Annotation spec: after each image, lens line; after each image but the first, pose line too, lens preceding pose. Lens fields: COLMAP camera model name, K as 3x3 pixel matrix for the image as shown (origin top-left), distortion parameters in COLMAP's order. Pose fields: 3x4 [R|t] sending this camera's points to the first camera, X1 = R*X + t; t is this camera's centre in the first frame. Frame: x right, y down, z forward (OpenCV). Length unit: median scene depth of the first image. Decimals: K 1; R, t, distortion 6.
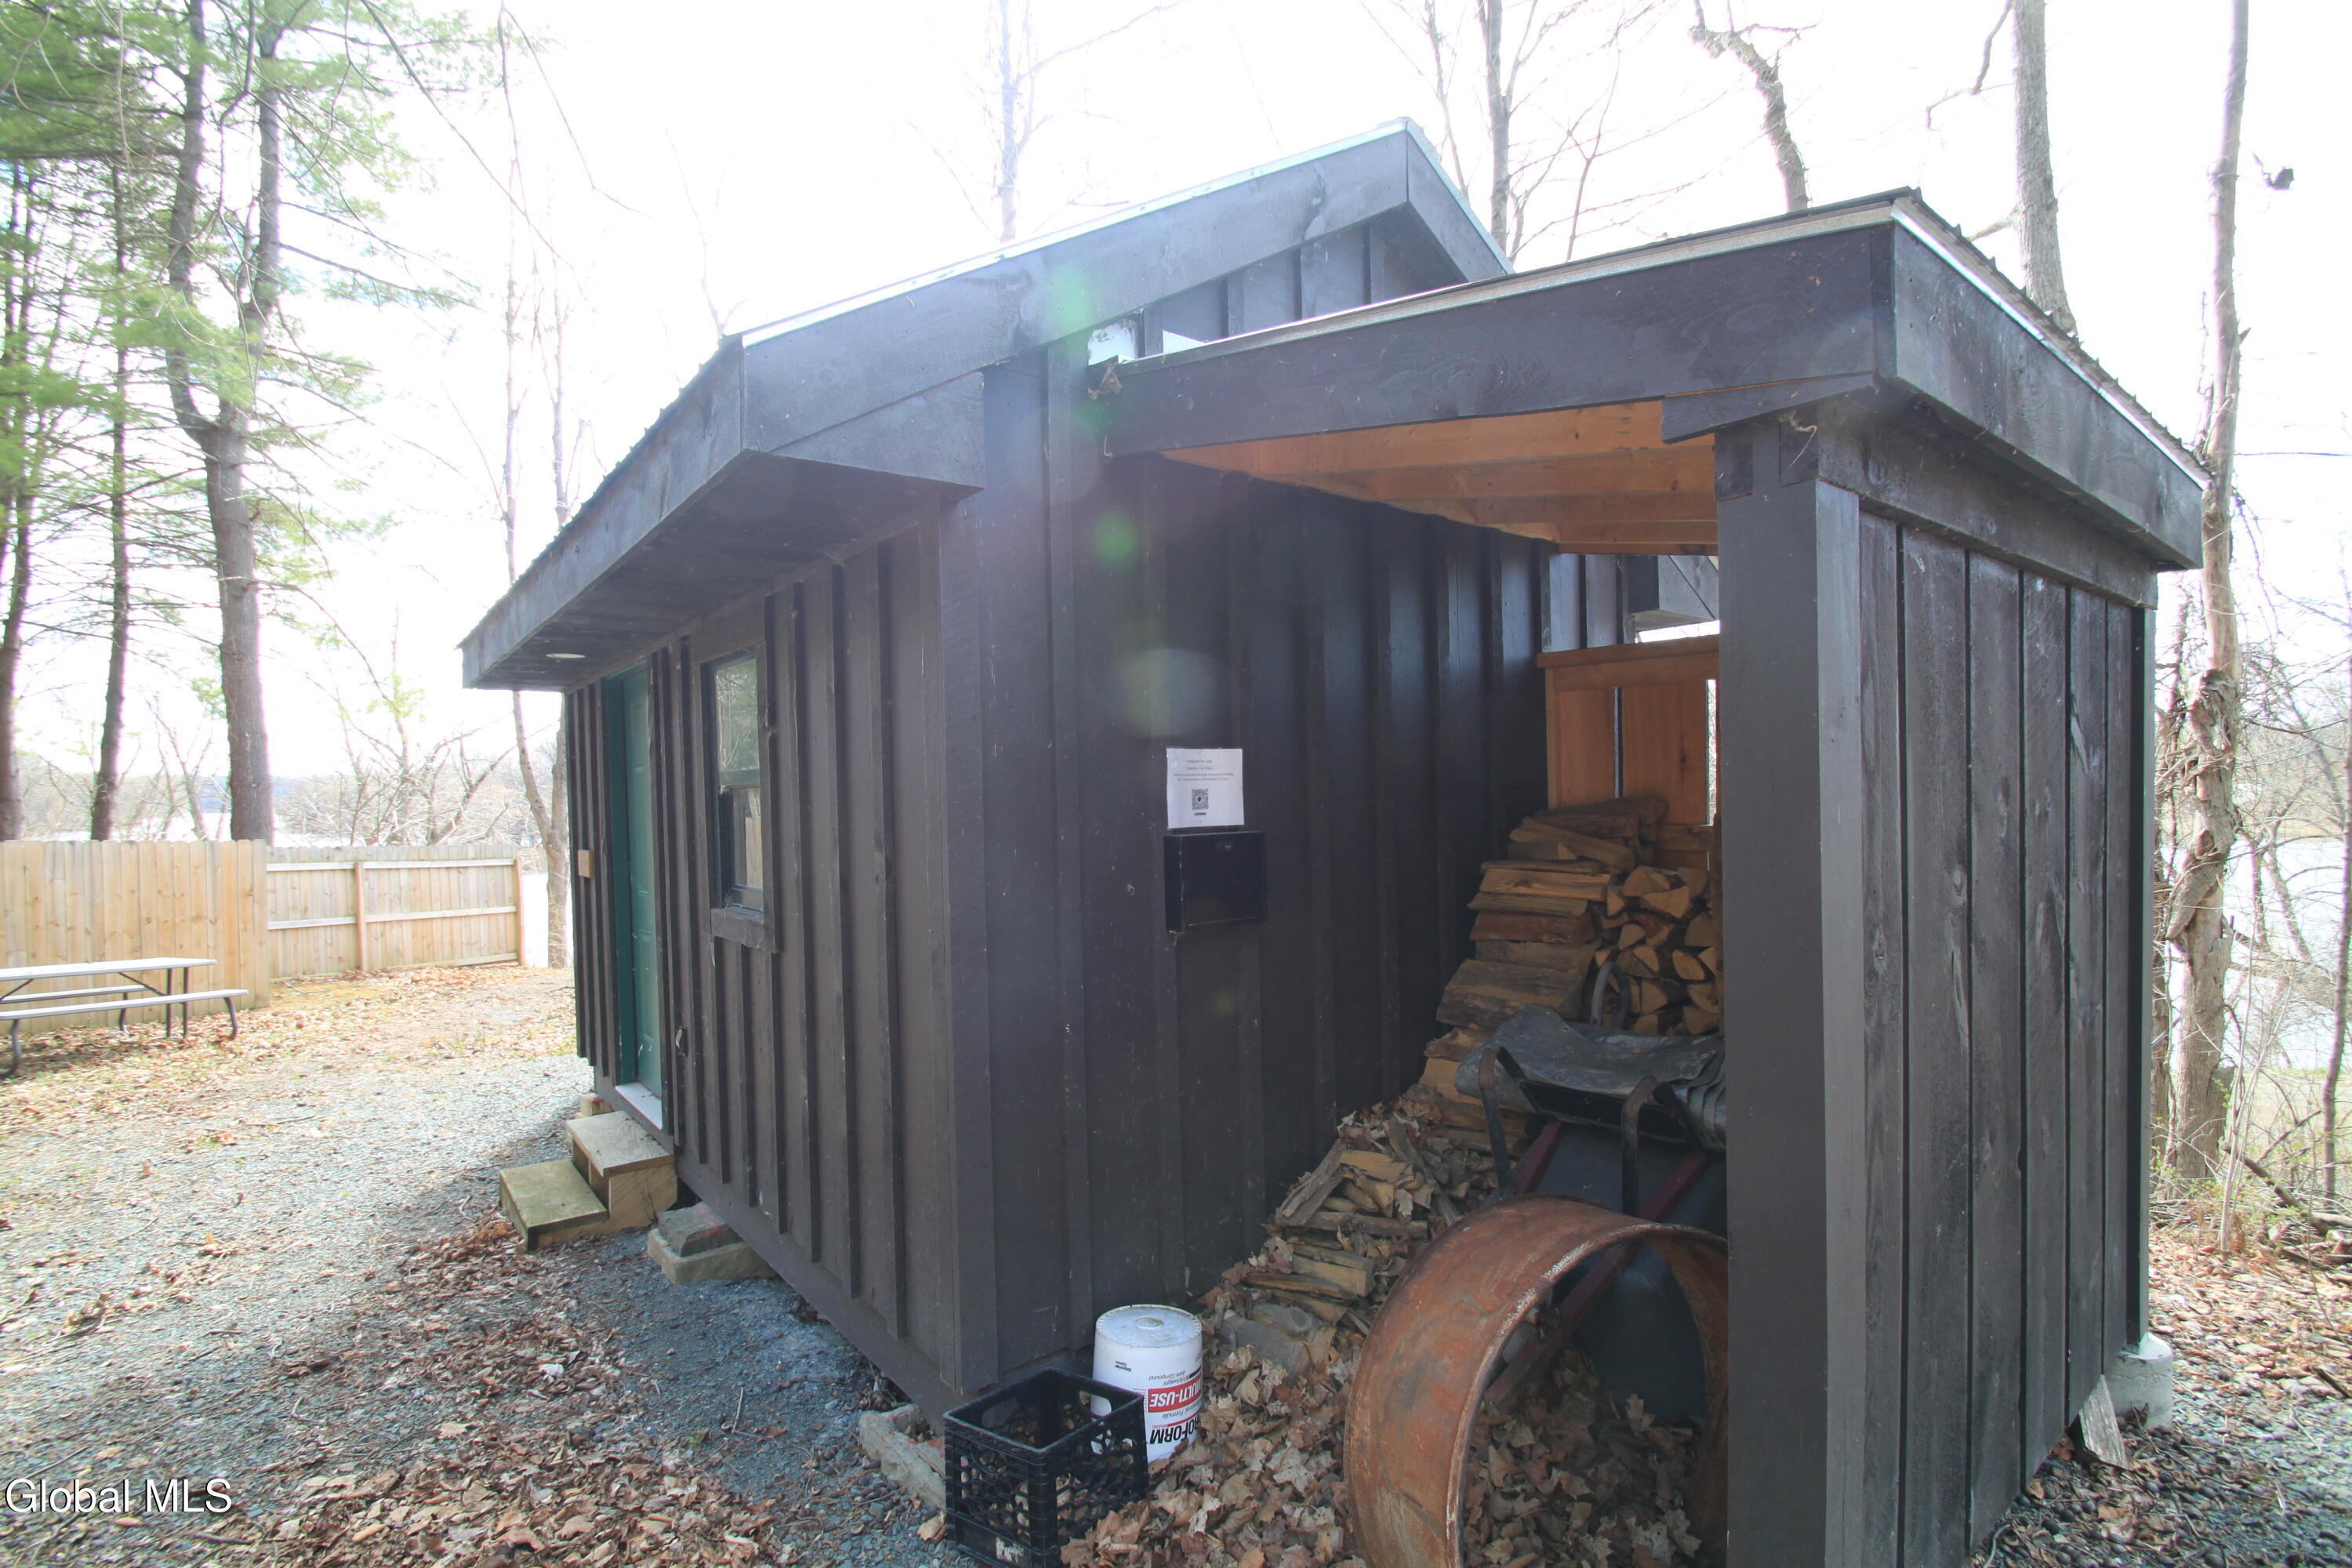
lens RADIAL K [[1087.8, 0, 1176.9], [0, 1087.8, 823.1], [0, 0, 1]] dist [0.001136, -0.009611]
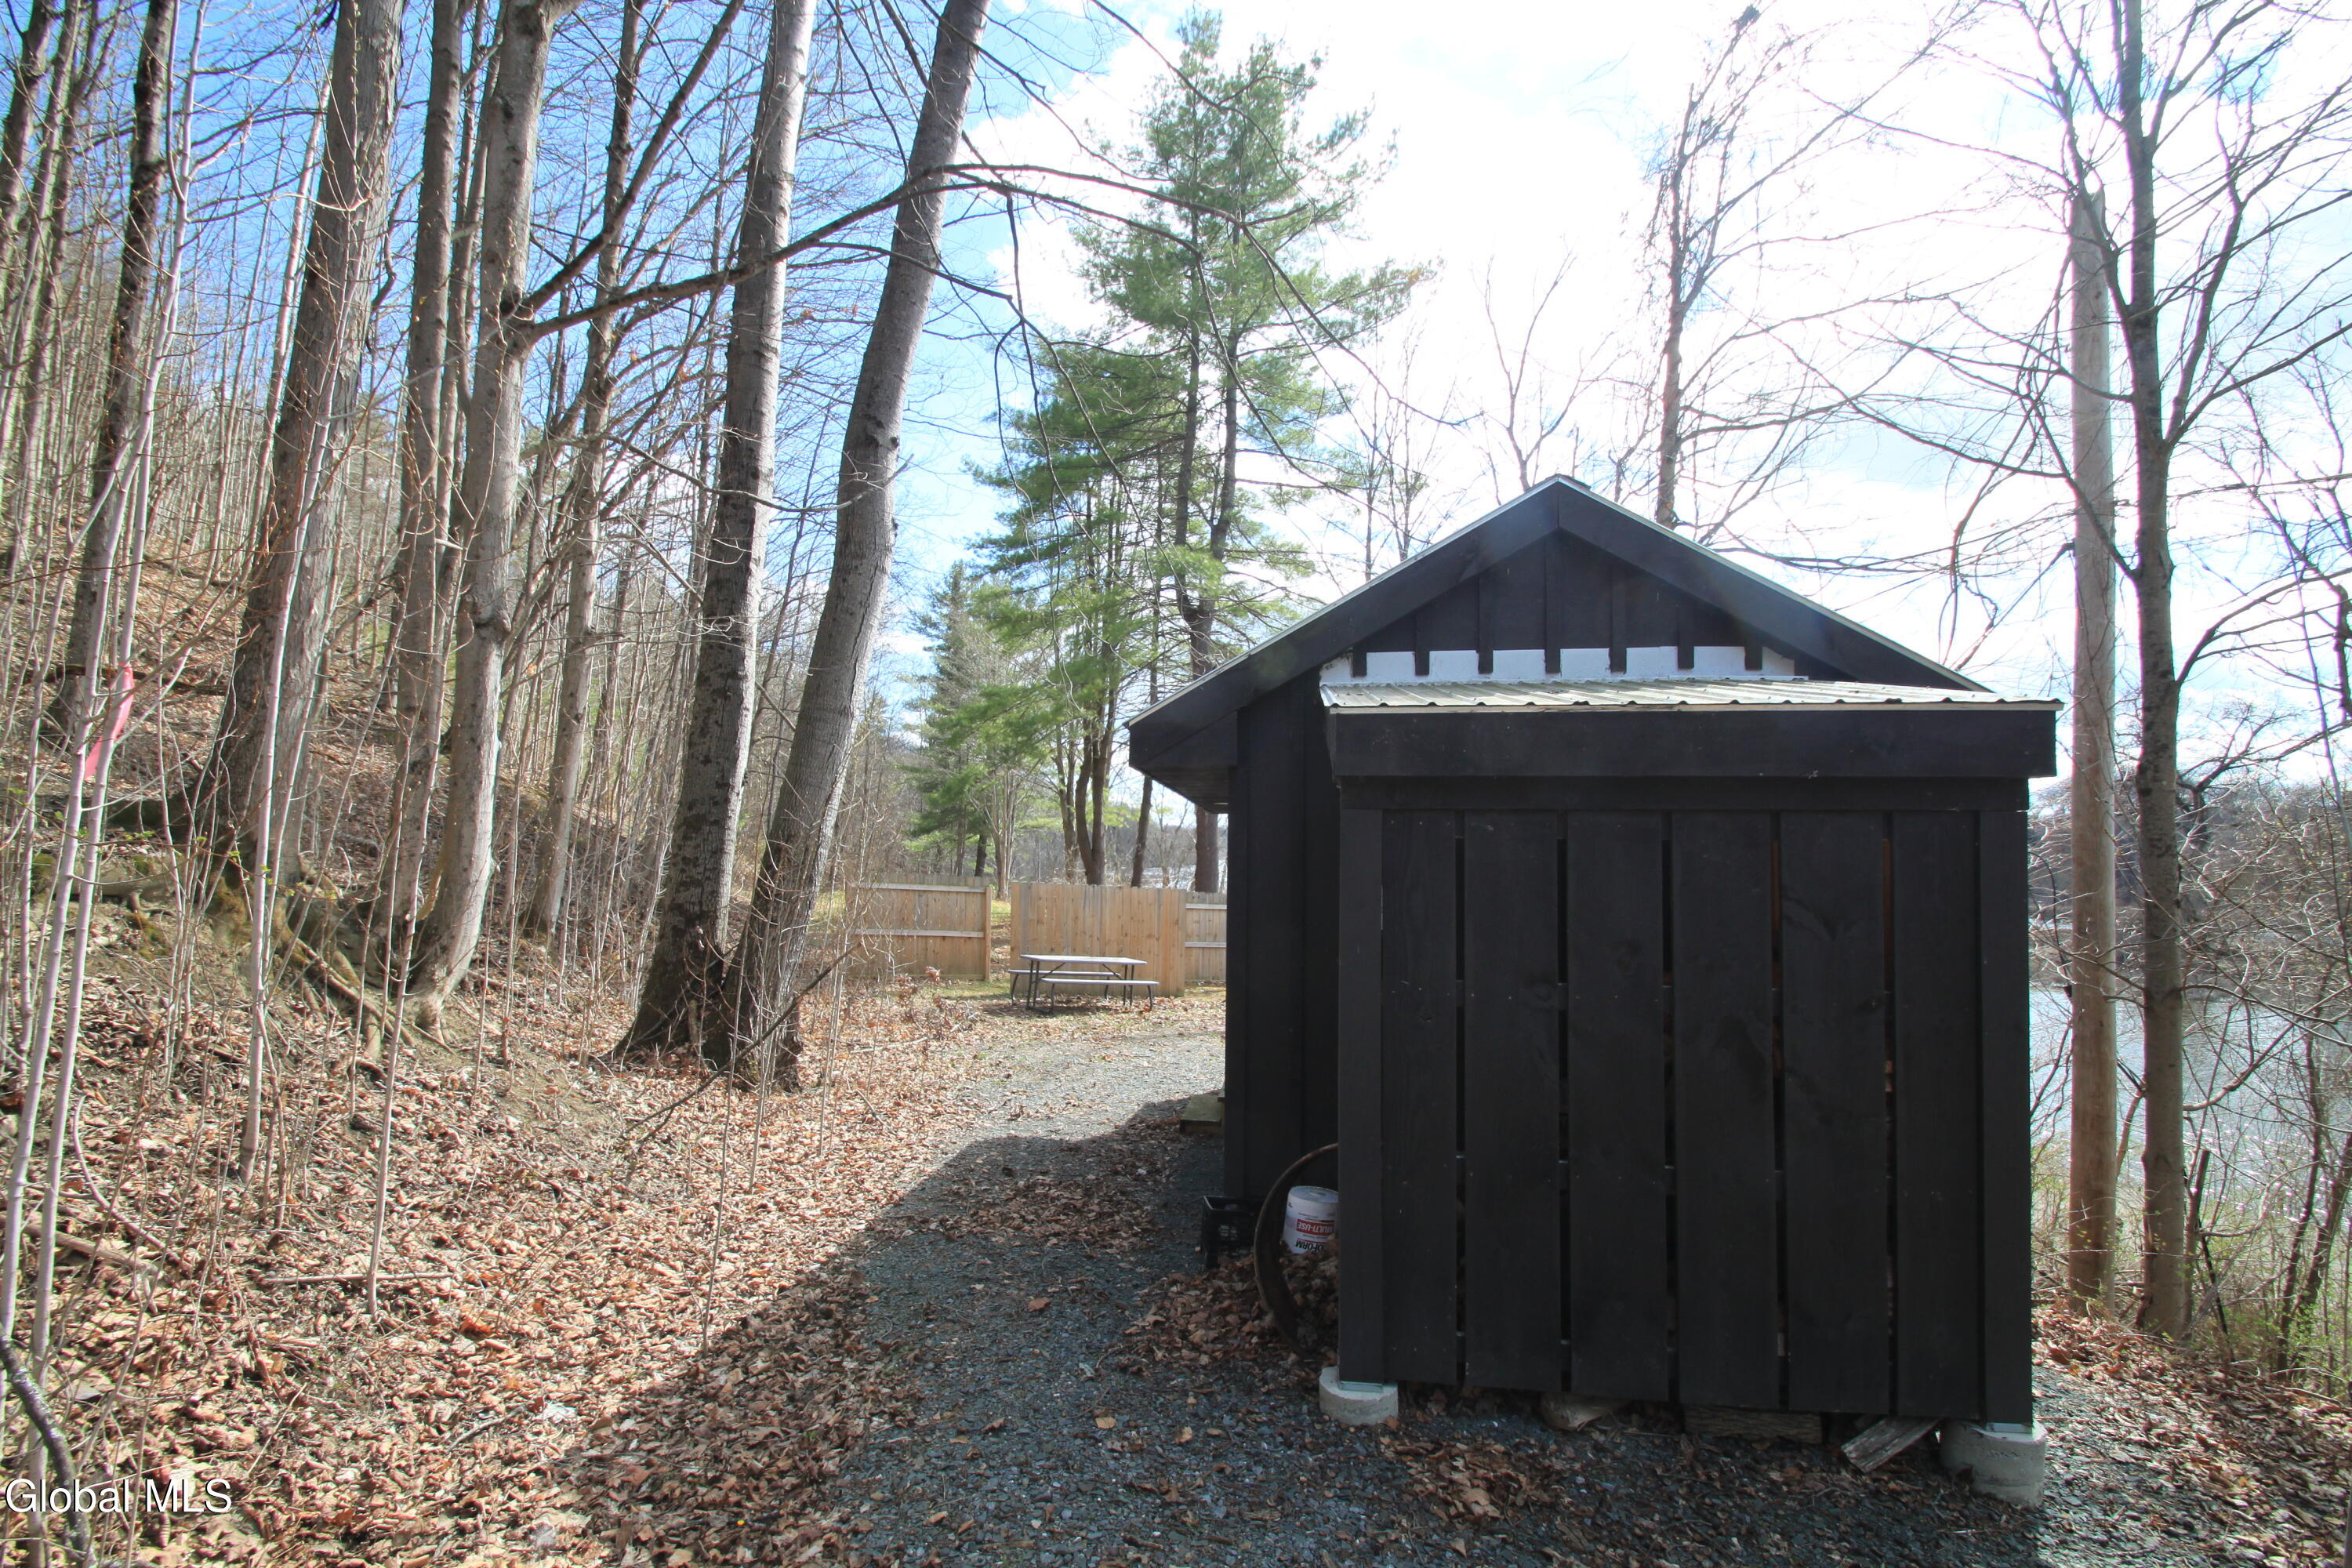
lens RADIAL K [[1087.8, 0, 1176.9], [0, 1087.8, 823.1], [0, 0, 1]] dist [0.001136, -0.009611]
pose [[0.705965, 0.003611, -0.708237, 0.173056], [-0.039807, 0.998609, -0.034588, -0.016246], [0.707127, 0.052610, 0.705126, -0.081522]]
